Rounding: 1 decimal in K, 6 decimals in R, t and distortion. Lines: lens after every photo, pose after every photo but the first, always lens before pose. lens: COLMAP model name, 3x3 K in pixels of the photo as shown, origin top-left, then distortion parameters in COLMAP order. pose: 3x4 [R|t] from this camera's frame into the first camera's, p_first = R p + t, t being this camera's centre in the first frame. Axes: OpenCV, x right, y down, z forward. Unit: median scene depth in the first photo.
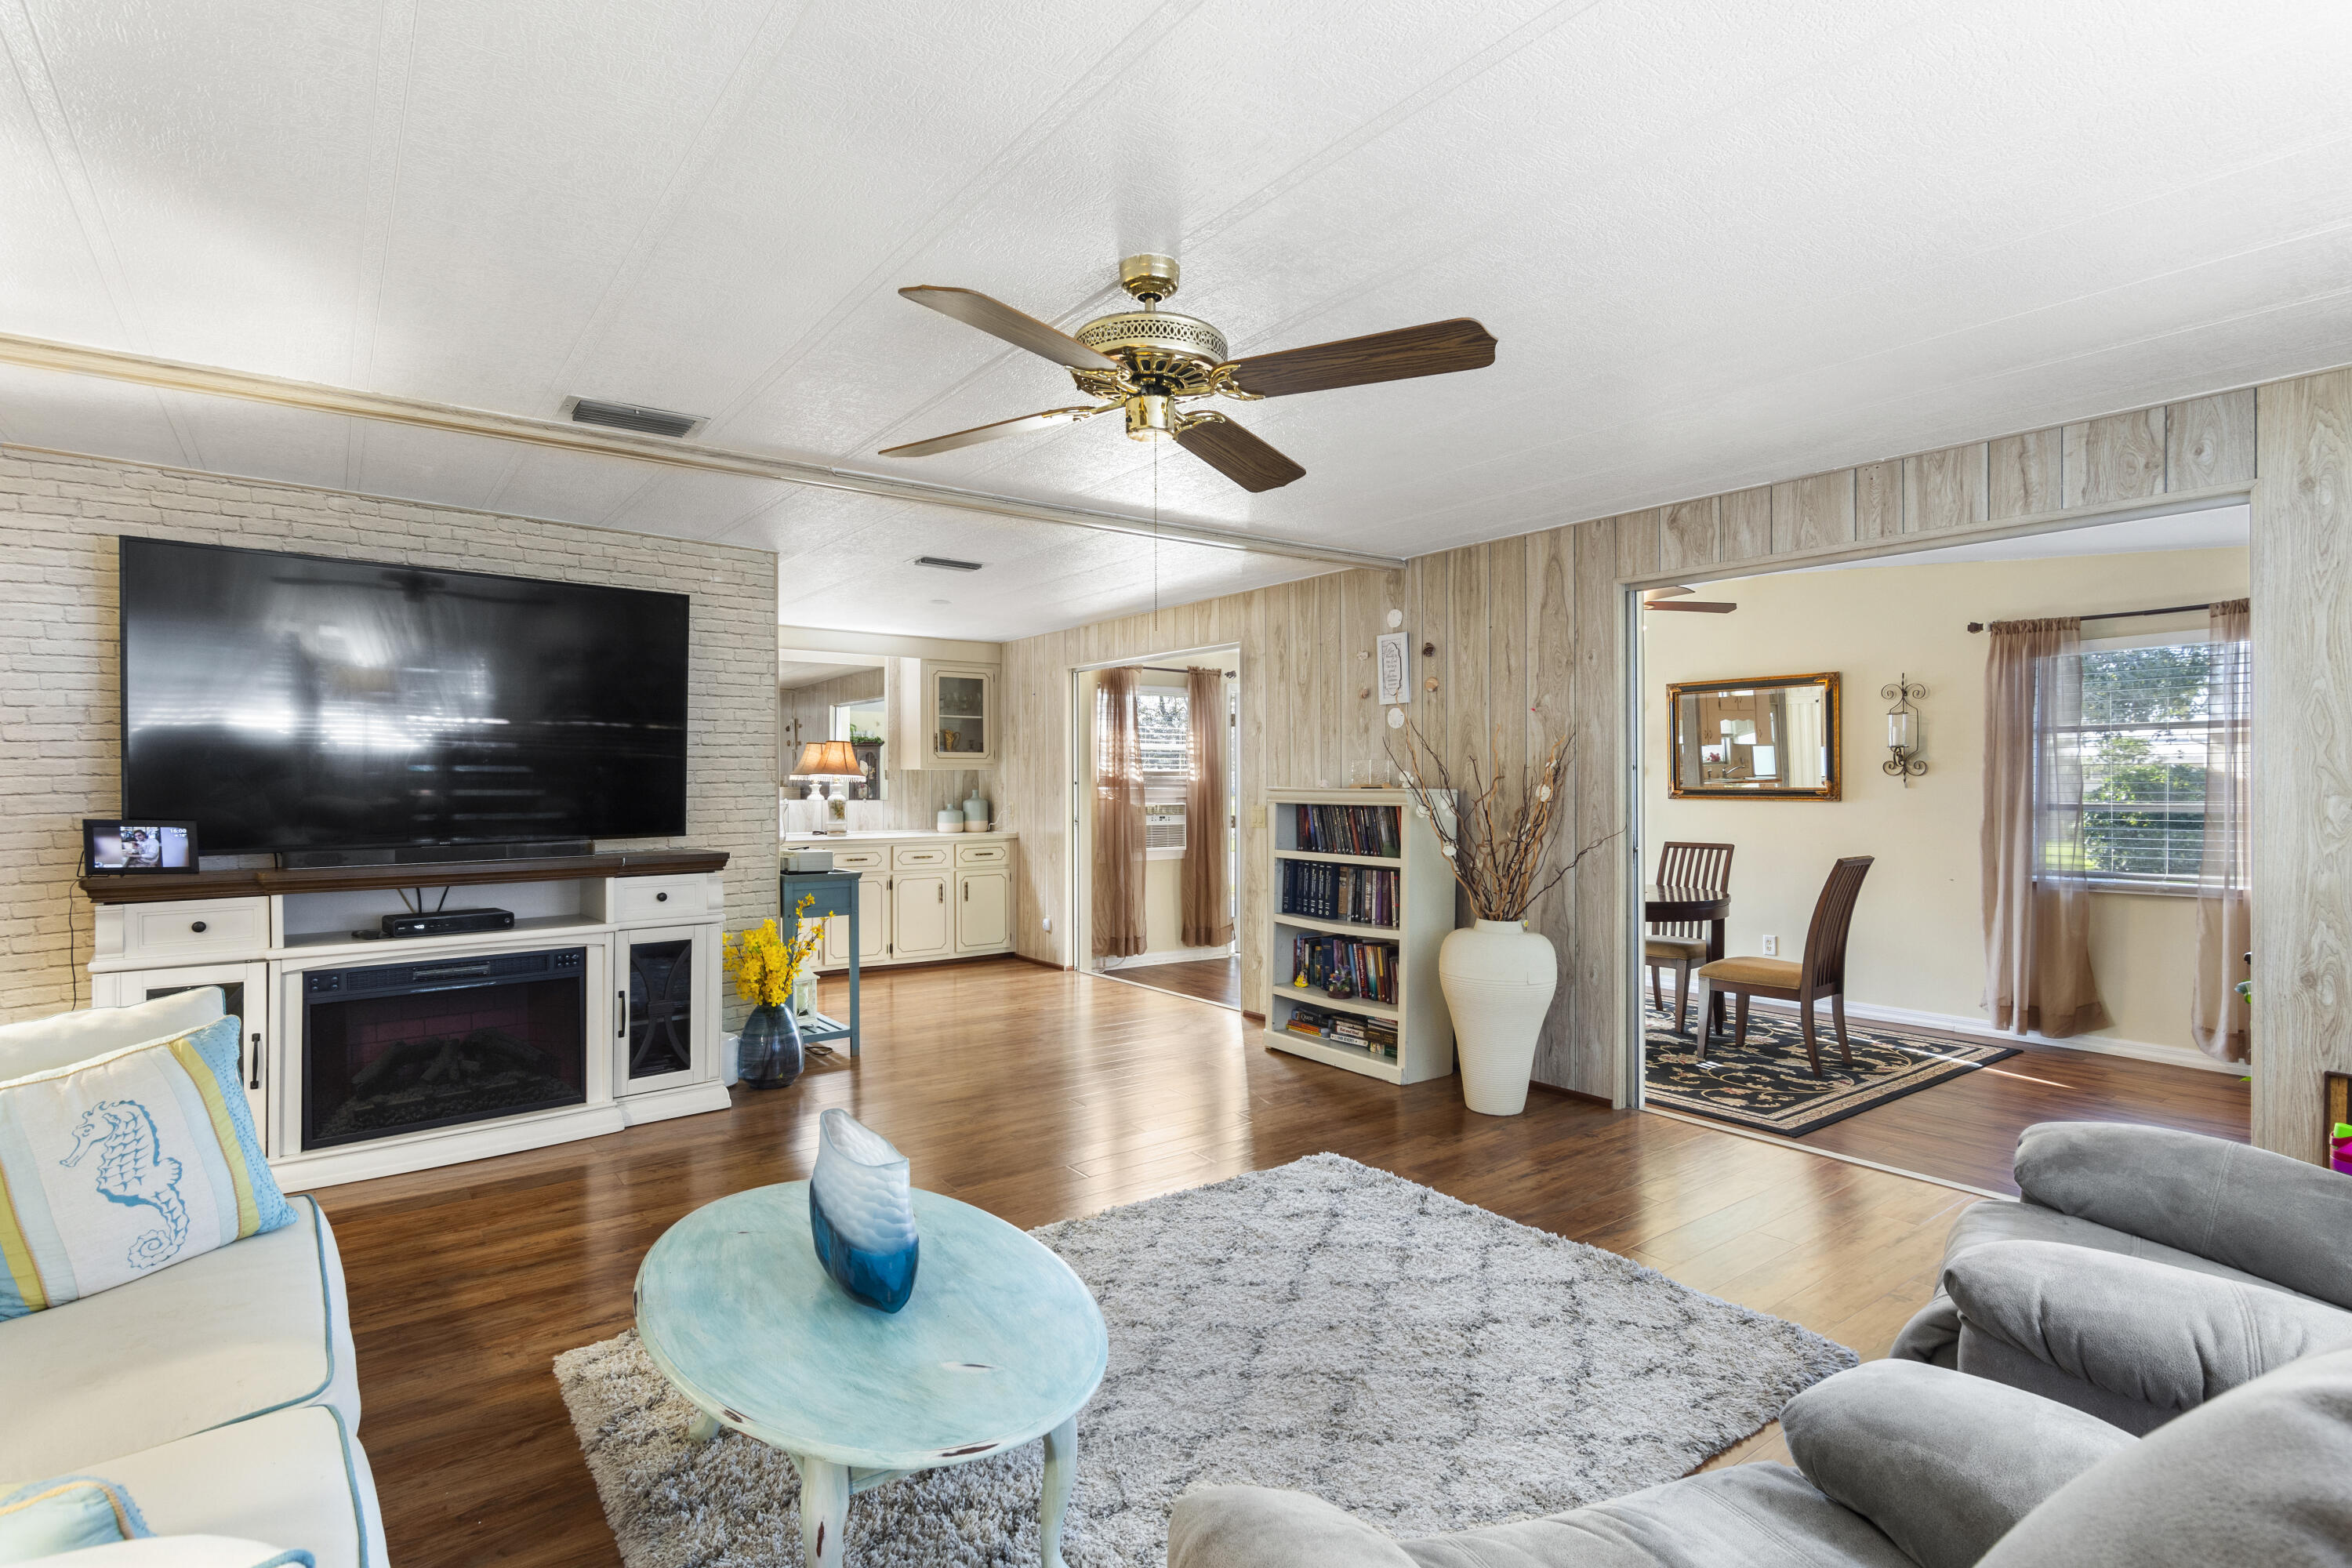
lens RADIAL K [[1166.4, 0, 1176.0], [0, 1166.4, 784.0], [0, 0, 1]] dist [0.000511, -0.000098]
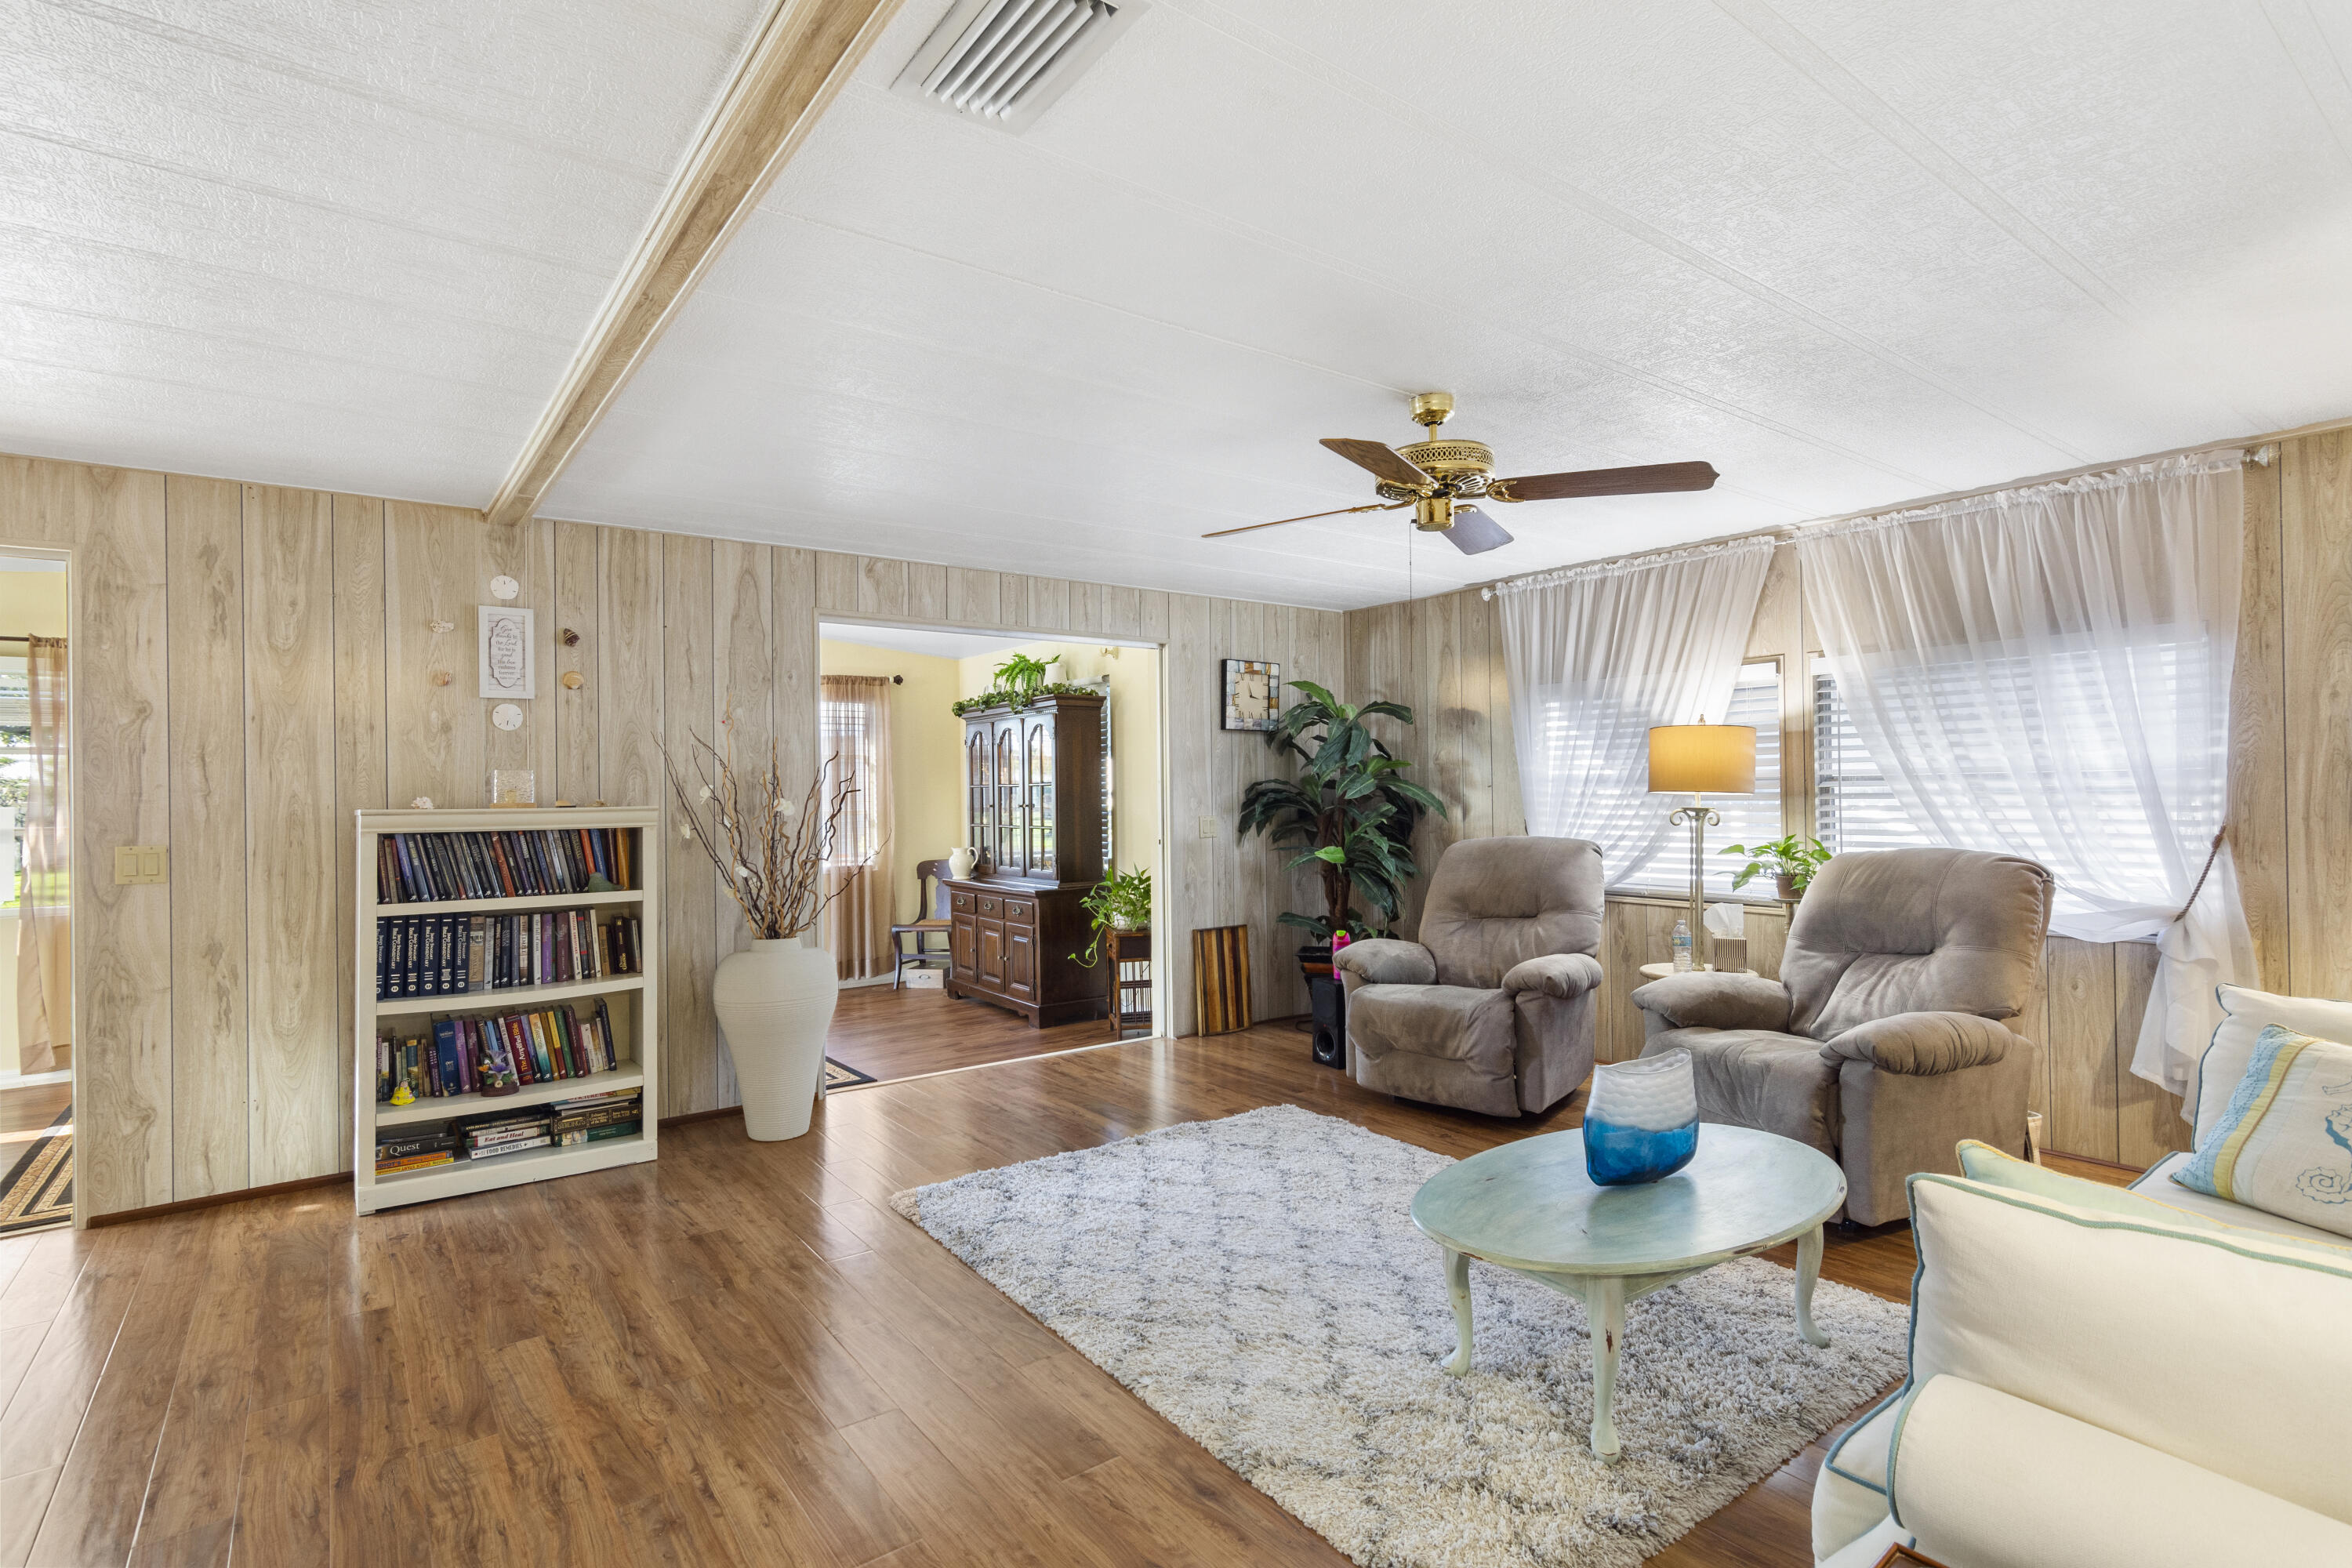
lens RADIAL K [[1135.0, 0, 1176.0], [0, 1135.0, 784.0], [0, 0, 1]] dist [0.000917, -0.000131]
pose [[-0.003631, 0.008372, 0.999958, -0.607018], [0.014794, 0.999856, -0.008317, 0.000463], [-0.999884, 0.014763, -0.003754, 0.606072]]
